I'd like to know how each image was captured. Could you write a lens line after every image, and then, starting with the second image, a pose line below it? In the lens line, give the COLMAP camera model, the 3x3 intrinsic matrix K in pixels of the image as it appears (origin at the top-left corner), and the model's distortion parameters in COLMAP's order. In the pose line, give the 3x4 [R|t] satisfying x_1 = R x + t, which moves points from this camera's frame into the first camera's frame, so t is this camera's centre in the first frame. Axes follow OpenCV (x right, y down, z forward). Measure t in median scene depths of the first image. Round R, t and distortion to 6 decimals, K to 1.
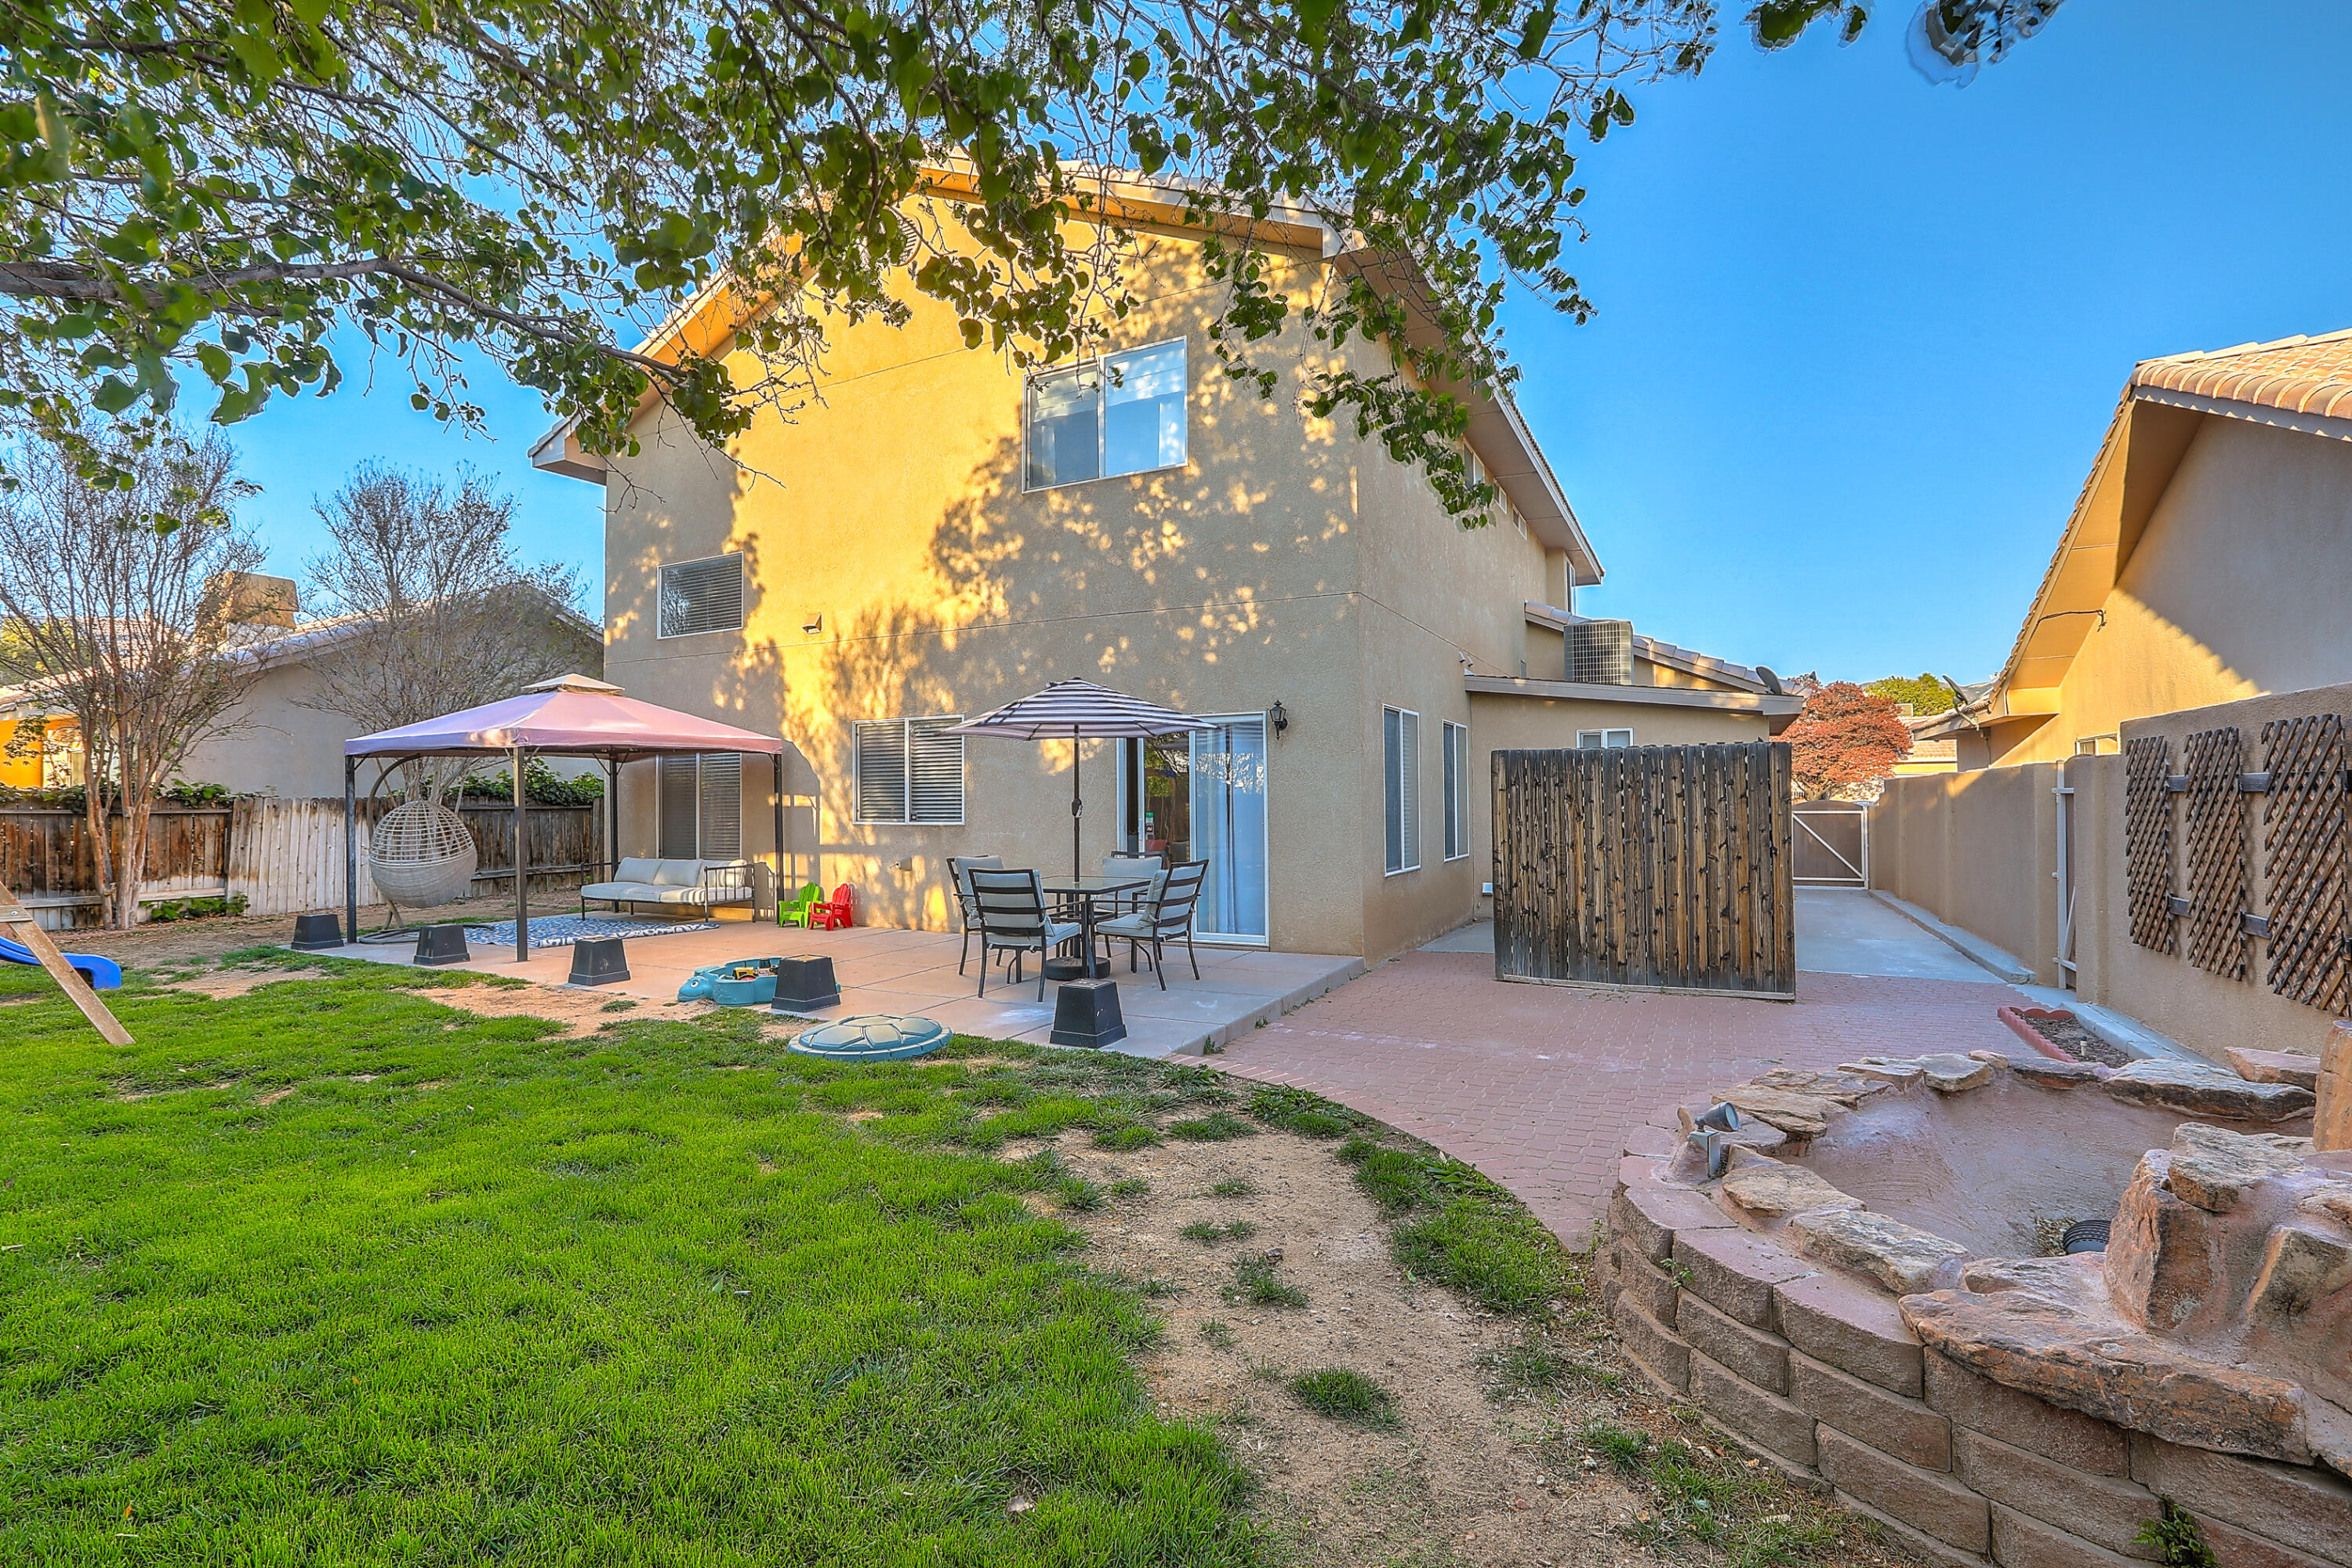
lens RADIAL K [[1065.4, 0, 1183.8], [0, 1065.4, 784.1], [0, 0, 1]] dist [-0.048056, 0.016394]
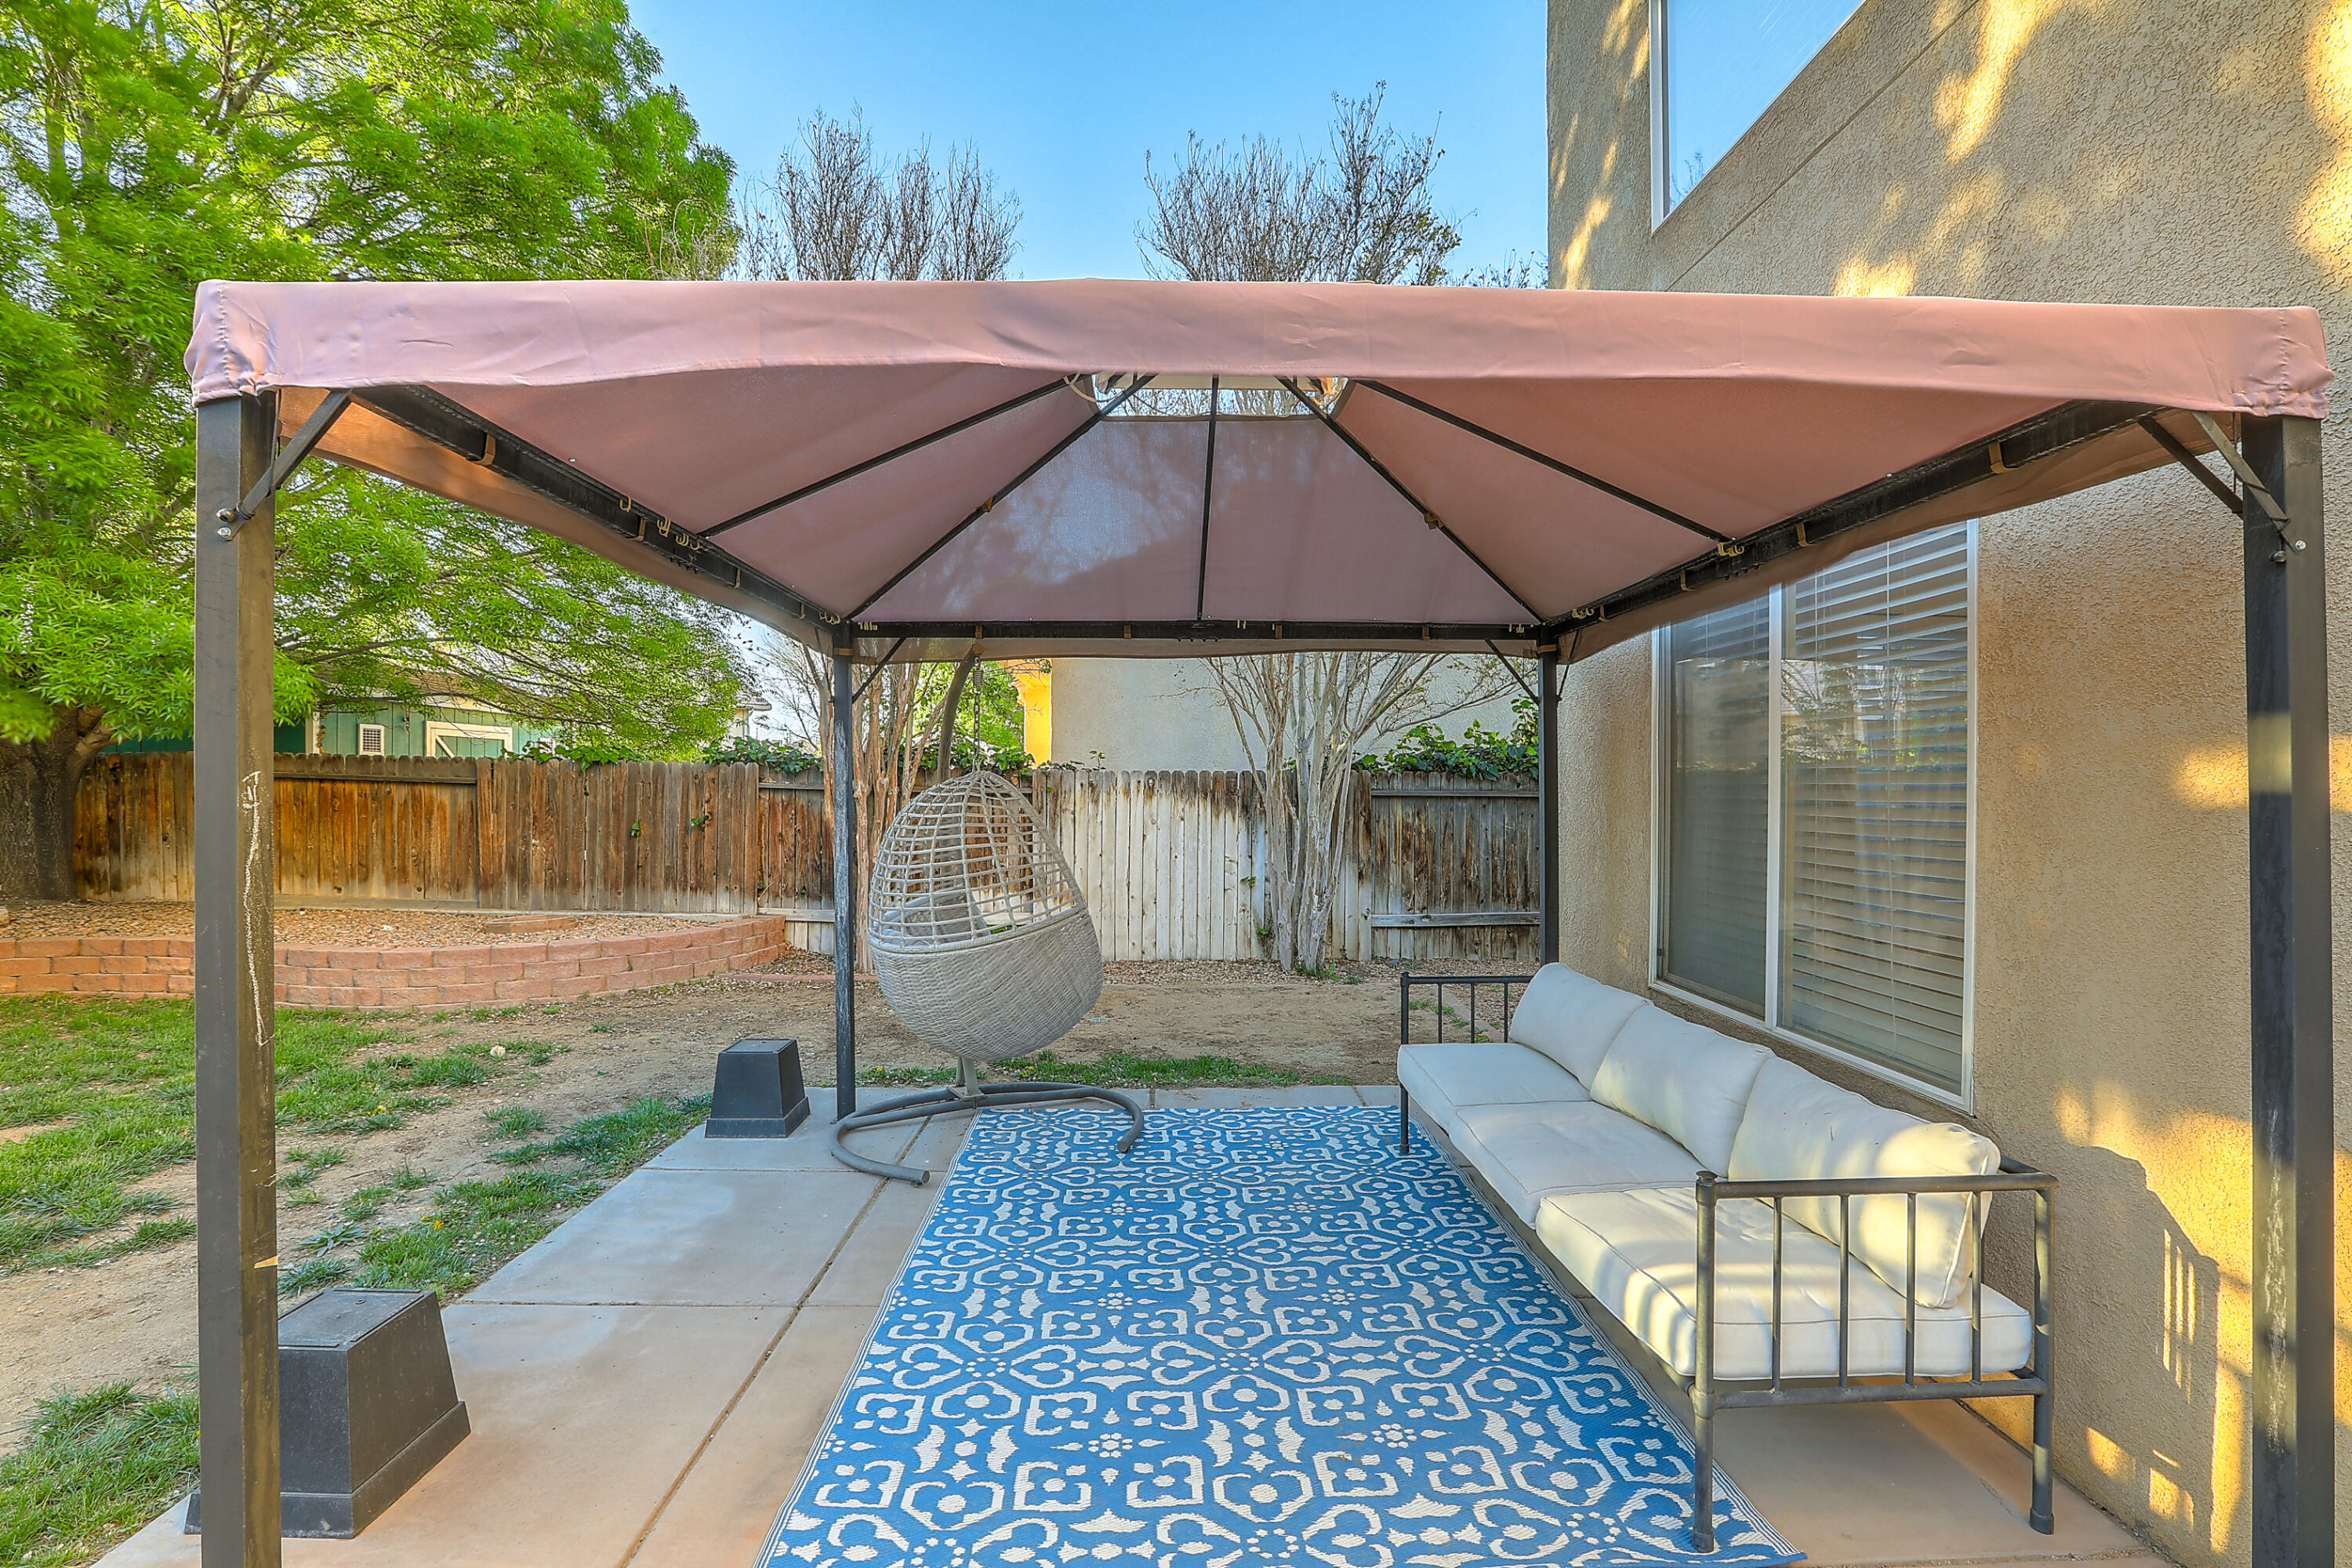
lens RADIAL K [[1065.4, 0, 1173.8], [0, 1065.4, 785.0], [0, 0, 1]] dist [-0.048056, 0.016394]
pose [[0.474318, 0.011998, -0.880272, -0.489559], [-0.000632, 0.999912, 0.013288, 0.021202], [0.880353, -0.005746, 0.474284, 1.192118]]
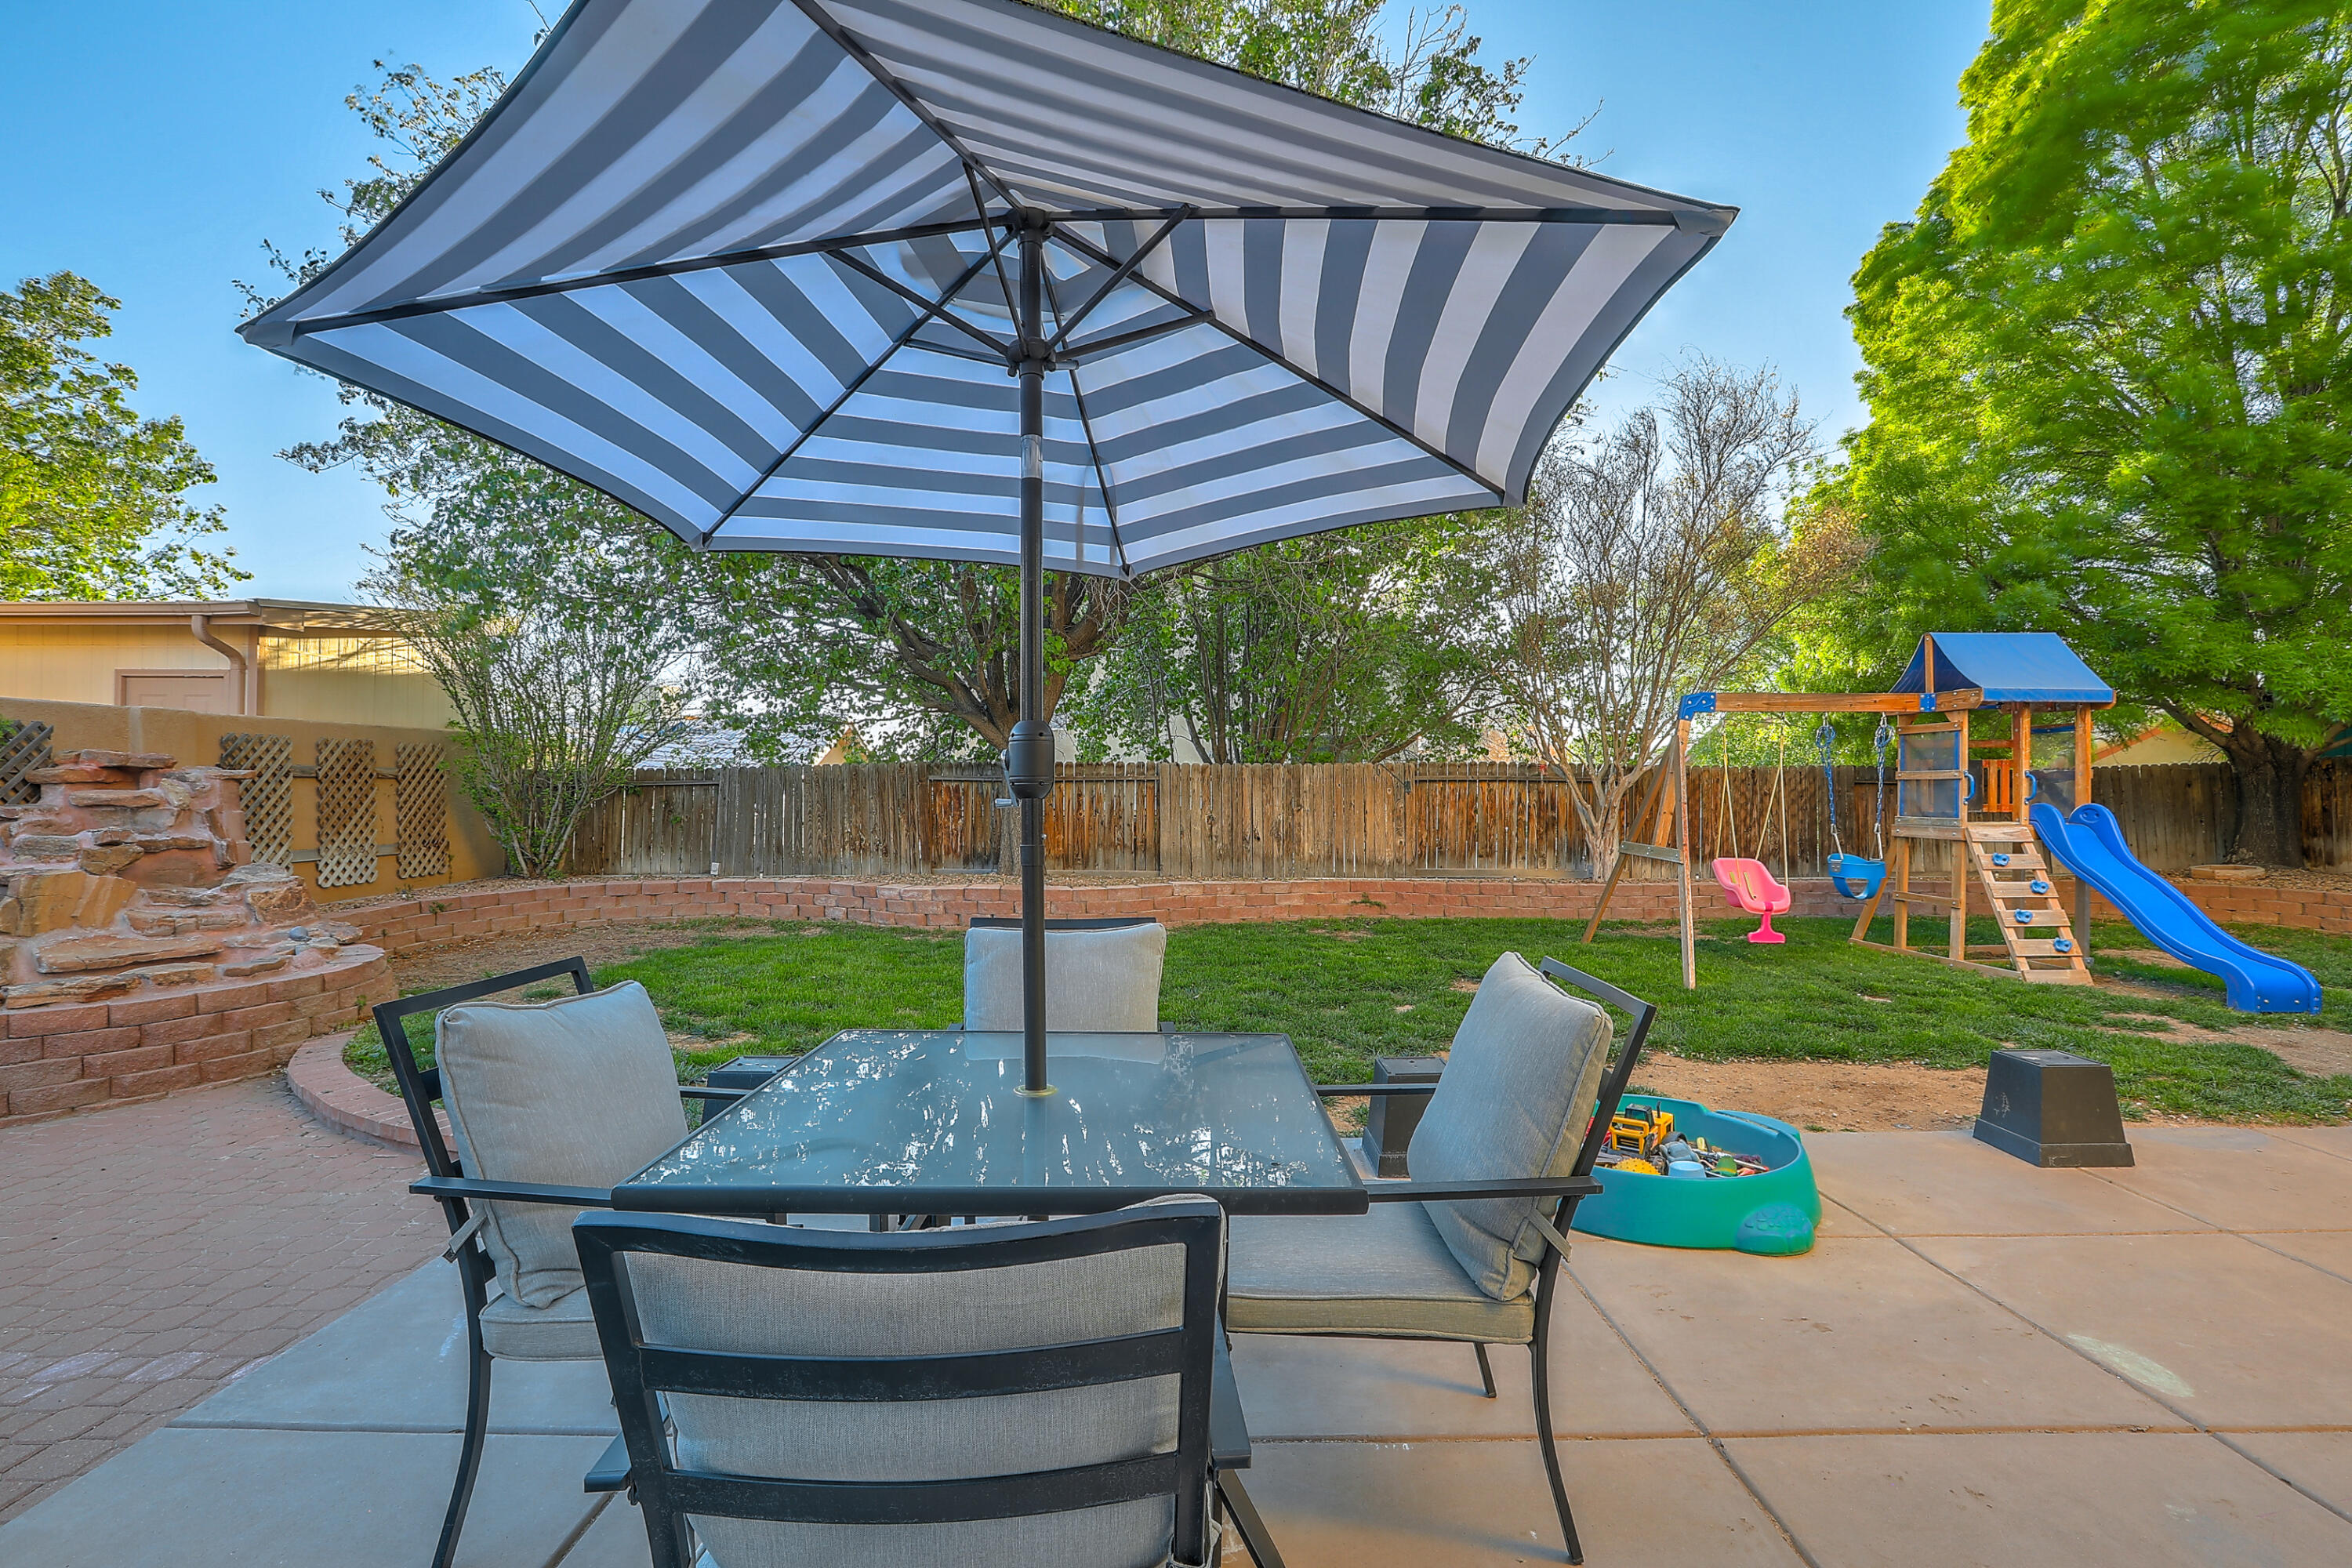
lens RADIAL K [[1065.4, 0, 1182.8], [0, 1065.4, 781.9], [0, 0, 1]] dist [-0.048056, 0.016394]
pose [[-0.882769, 0.007563, -0.469746, -0.018019], [0.014775, 0.999823, -0.011669, 0.029139], [0.469575, -0.017242, -0.882724, 1.219790]]
